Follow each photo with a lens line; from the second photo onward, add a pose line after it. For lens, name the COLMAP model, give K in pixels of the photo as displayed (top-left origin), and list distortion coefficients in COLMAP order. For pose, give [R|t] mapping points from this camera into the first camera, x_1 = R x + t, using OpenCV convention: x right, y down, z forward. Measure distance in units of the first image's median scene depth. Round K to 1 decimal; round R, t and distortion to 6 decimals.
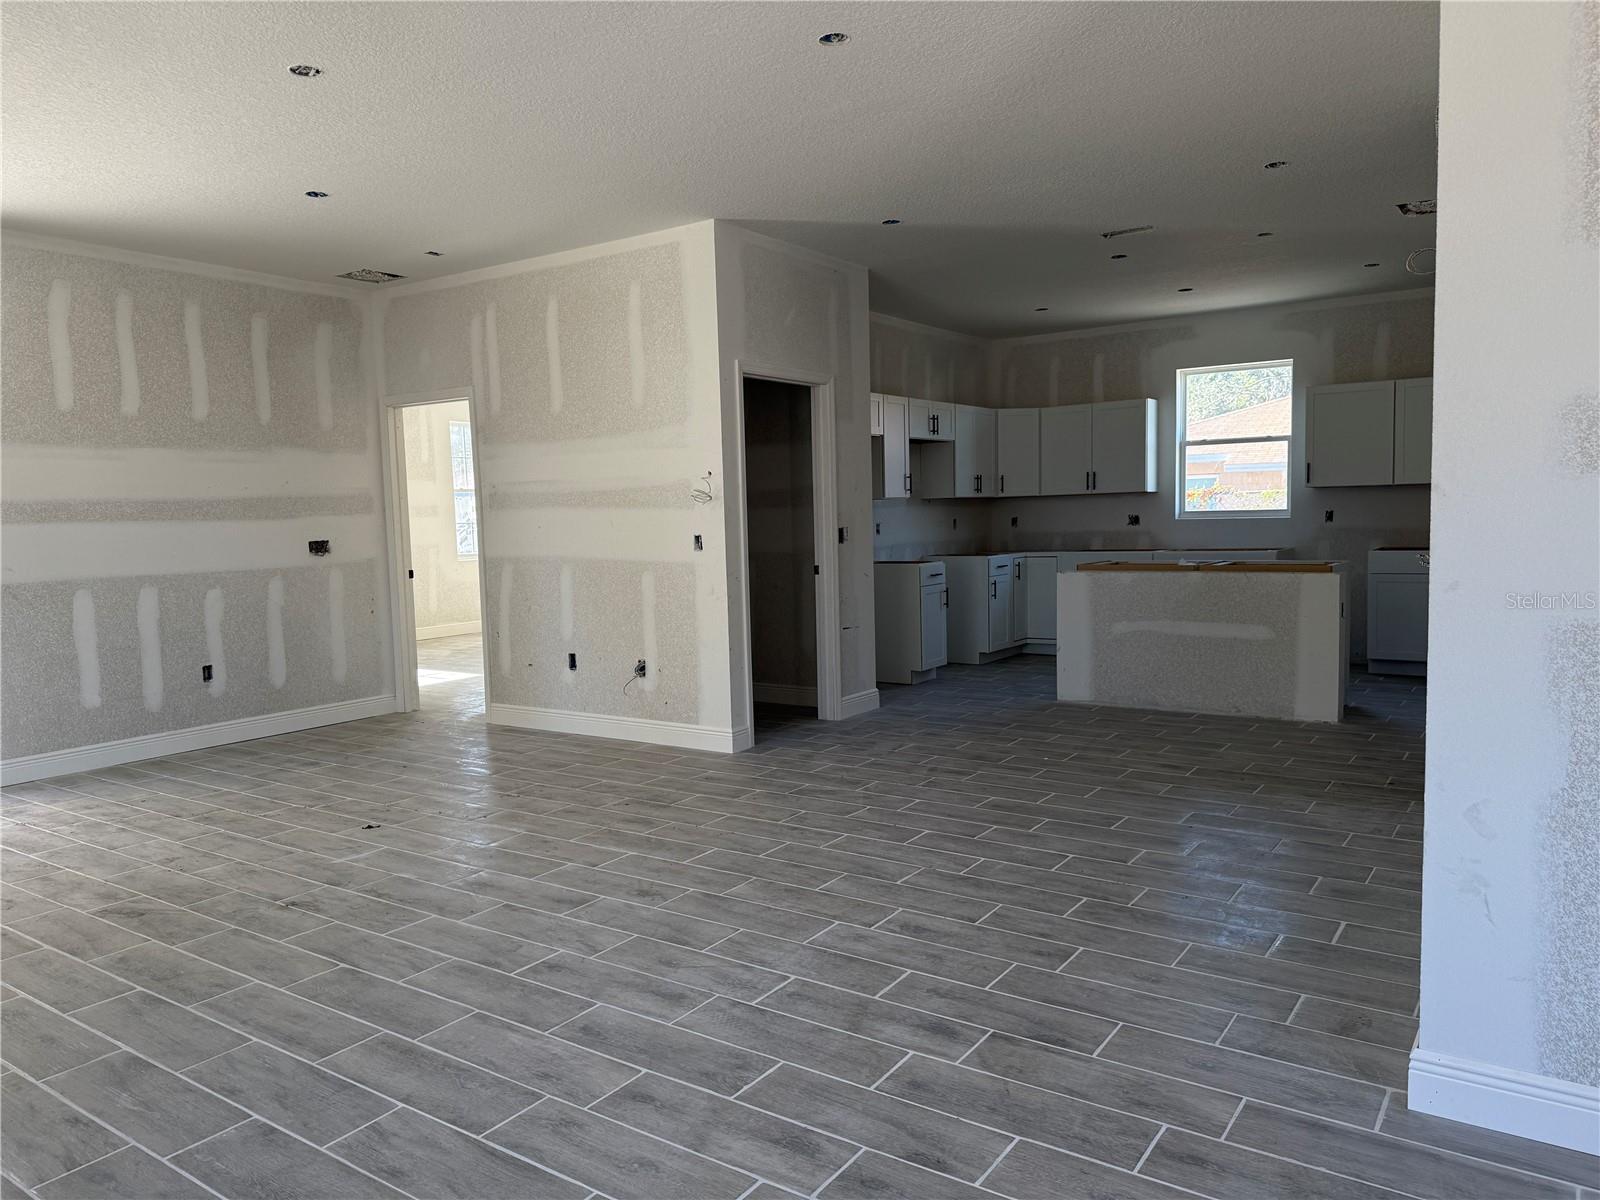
lens RADIAL K [[1115.1, 0, 798.7], [0, 1115.1, 605.9], [0, 0, 1]] dist [0.127082, -0.201248]
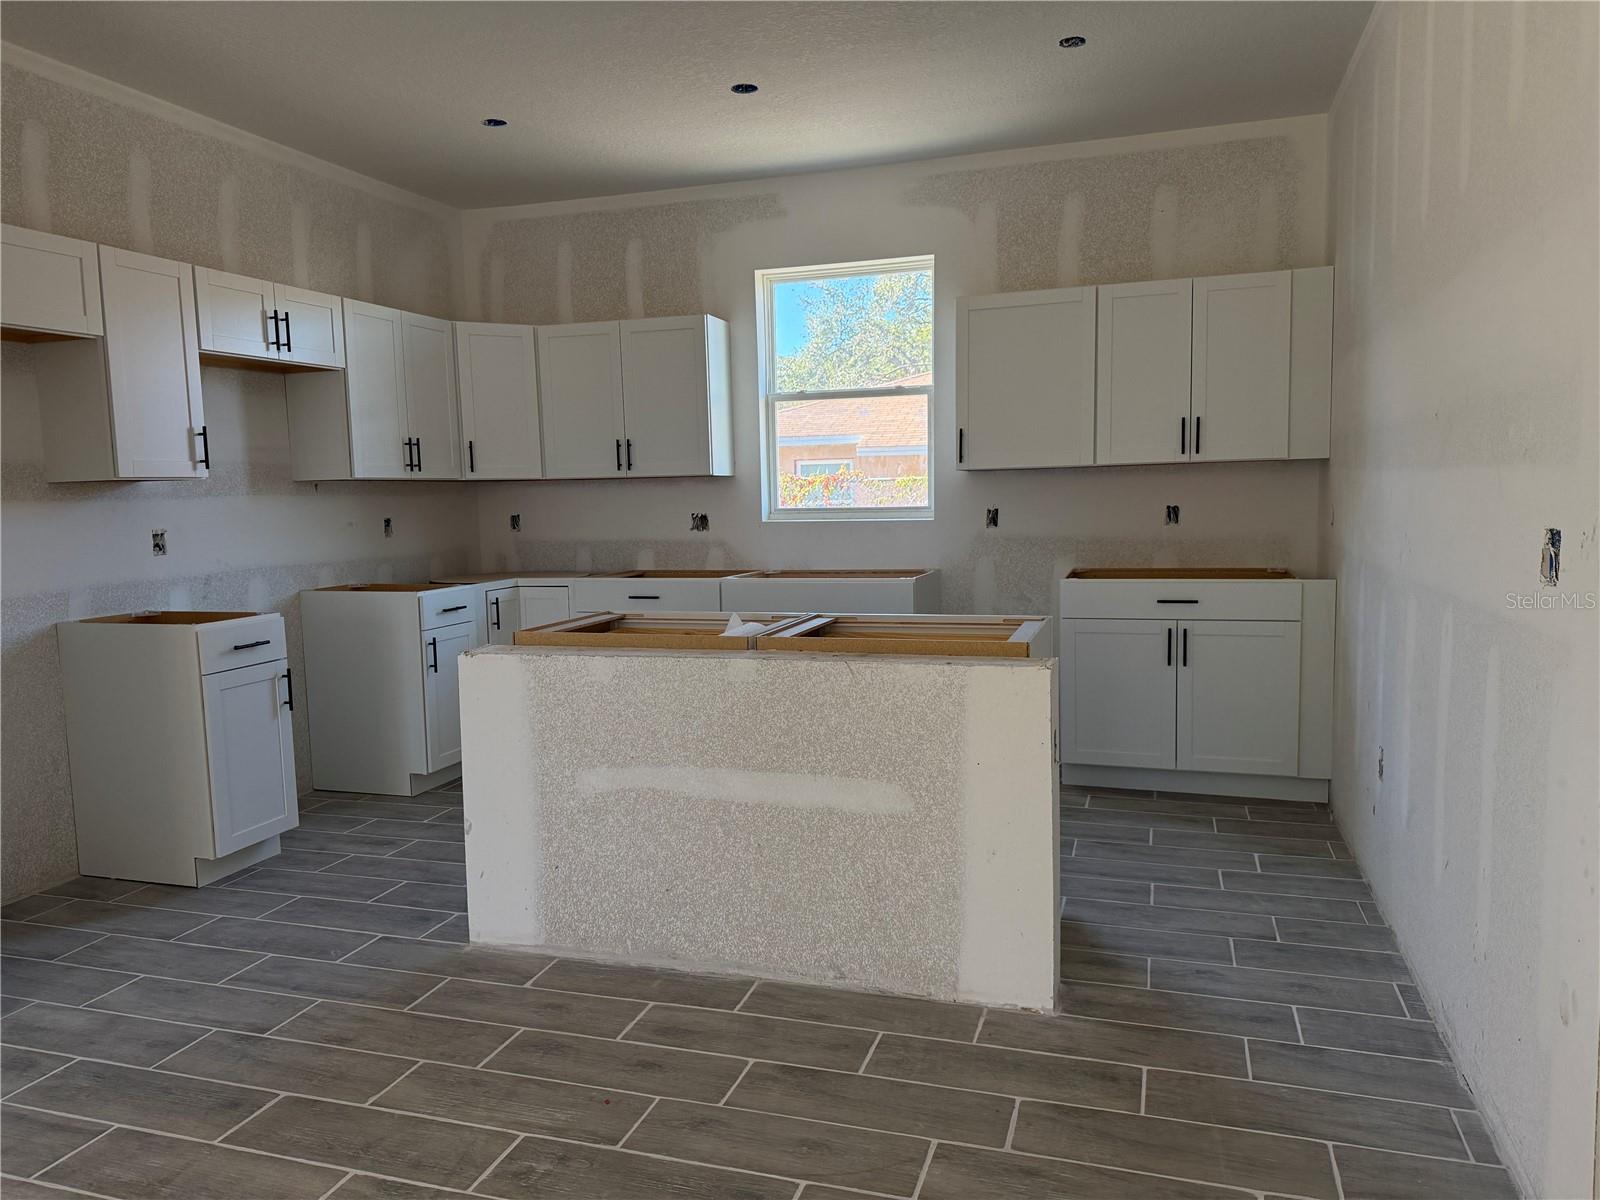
lens RADIAL K [[1115.1, 0, 798.7], [0, 1115.1, 605.9], [0, 0, 1]] dist [0.127082, -0.201248]
pose [[0.957077, -0.024778, 0.288772, 0.262530], [0.021164, 0.999654, 0.015630, -0.059496], [-0.289059, -0.008847, 0.957270, 0.618077]]
